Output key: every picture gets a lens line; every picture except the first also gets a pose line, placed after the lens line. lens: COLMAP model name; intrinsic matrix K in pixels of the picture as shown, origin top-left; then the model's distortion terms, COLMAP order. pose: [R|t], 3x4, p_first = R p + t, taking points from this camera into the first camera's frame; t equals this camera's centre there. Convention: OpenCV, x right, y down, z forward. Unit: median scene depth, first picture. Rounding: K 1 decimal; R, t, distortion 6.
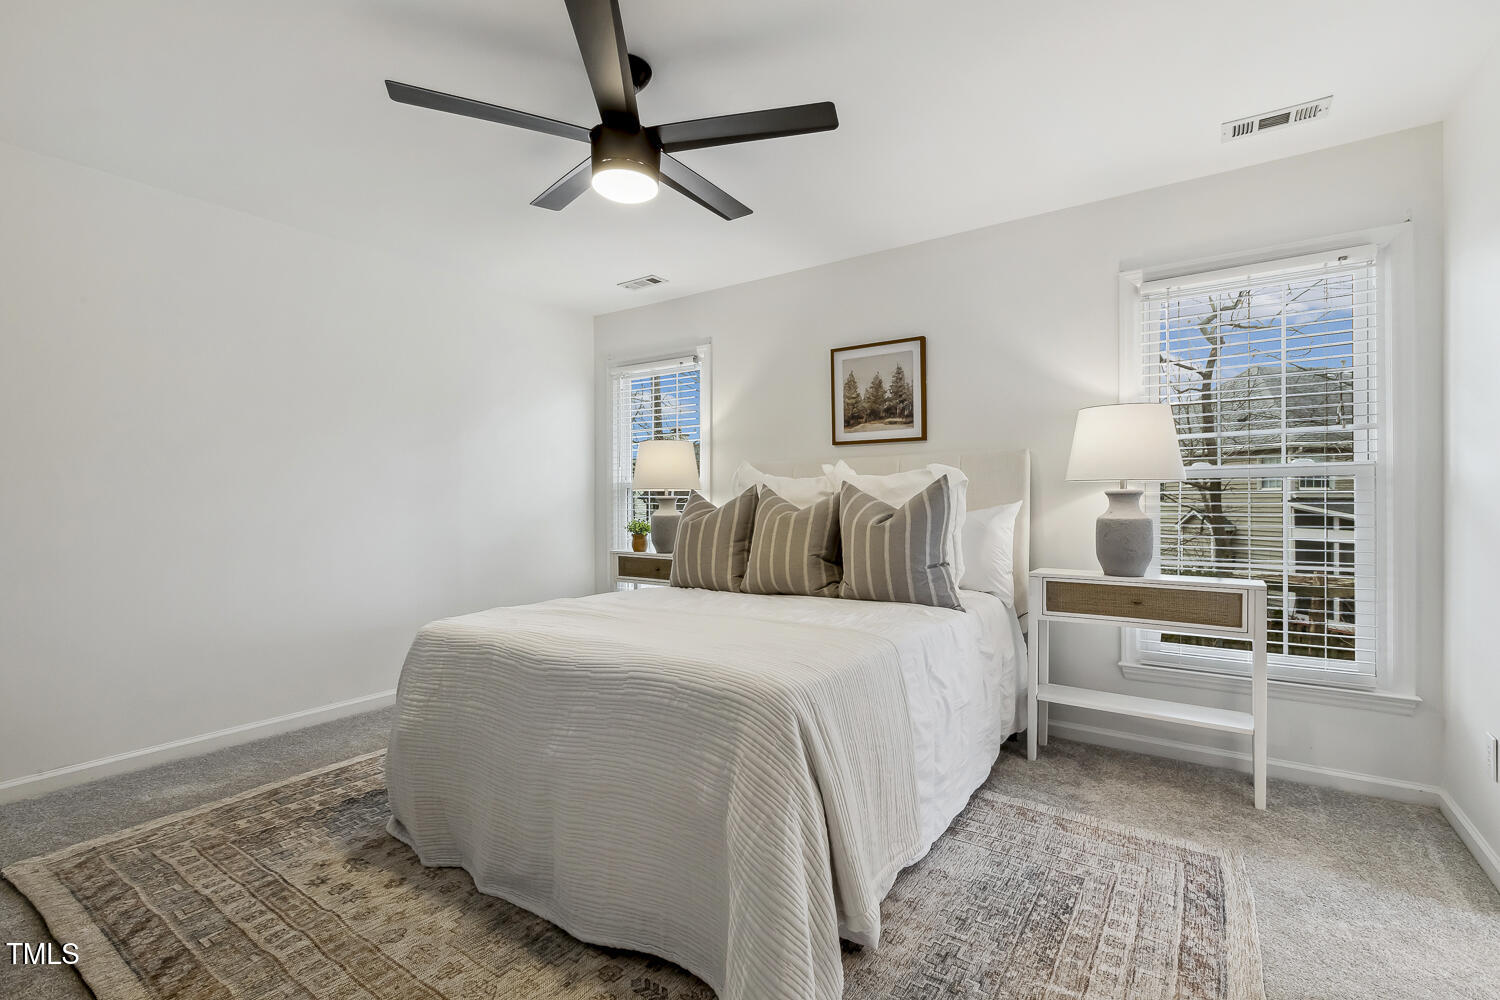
lens RADIAL K [[661.2, 0, 754.4], [0, 661.2, 523.9], [0, 0, 1]] dist [0.013879, 0.000266]
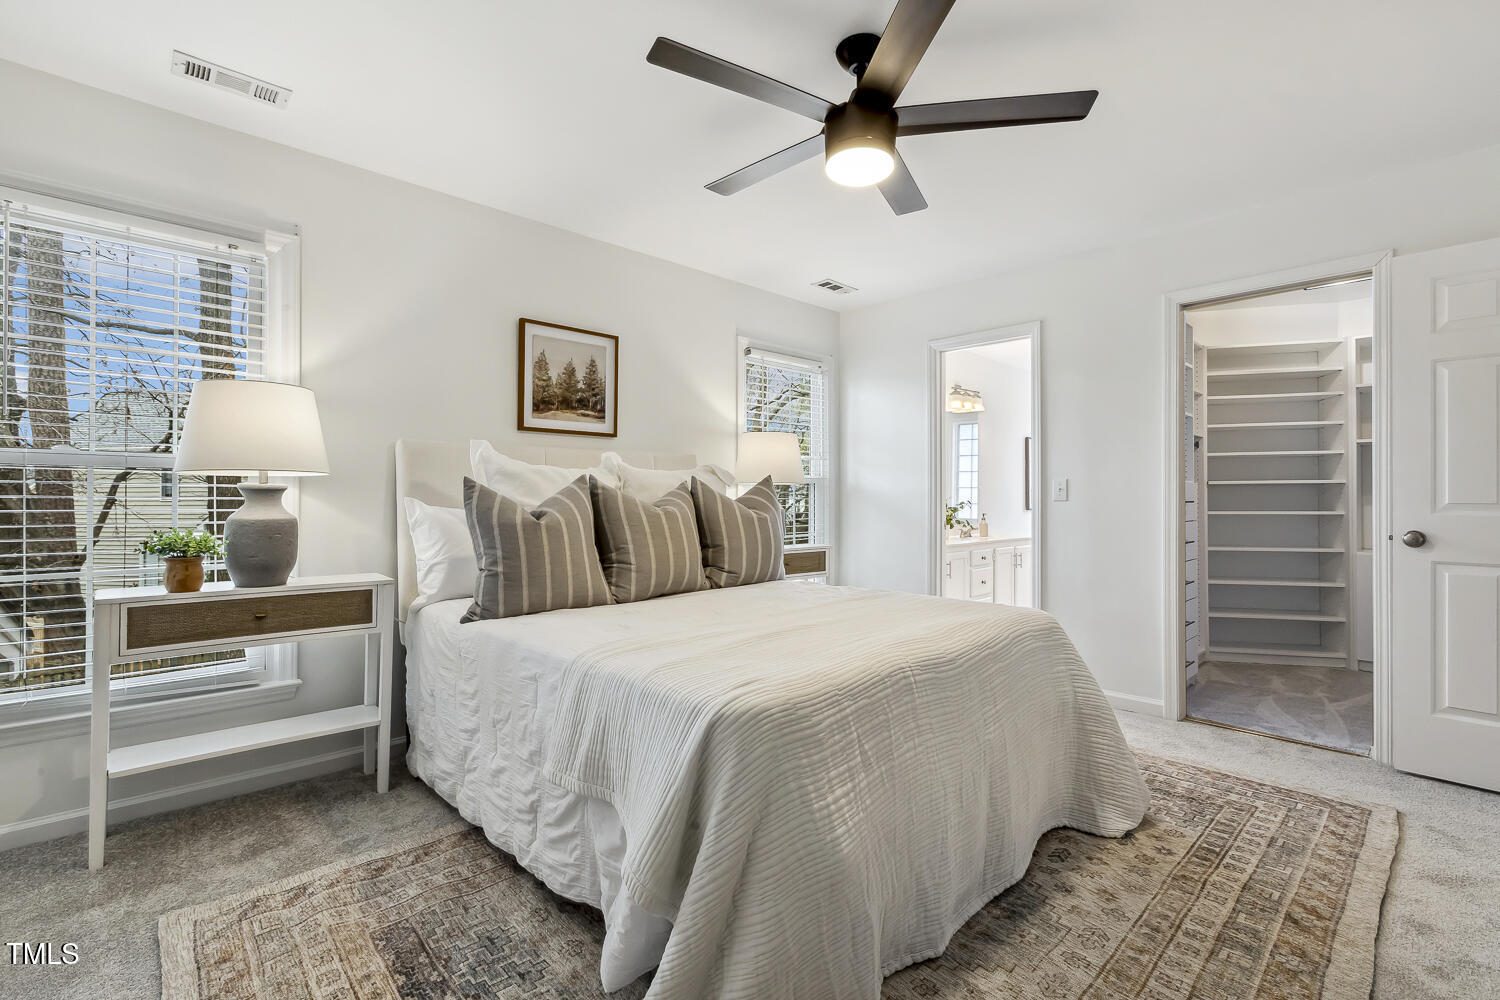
lens RADIAL K [[675.2, 0, 750.1], [0, 675.2, 508.7], [0, 0, 1]] dist [0.000248, 0.000471]
pose [[0.220678, -0.005225, 0.975333, -0.699407], [0.037871, 0.999277, -0.003215, -0.004839], [-0.974611, 0.037647, 0.220716, 0.557965]]
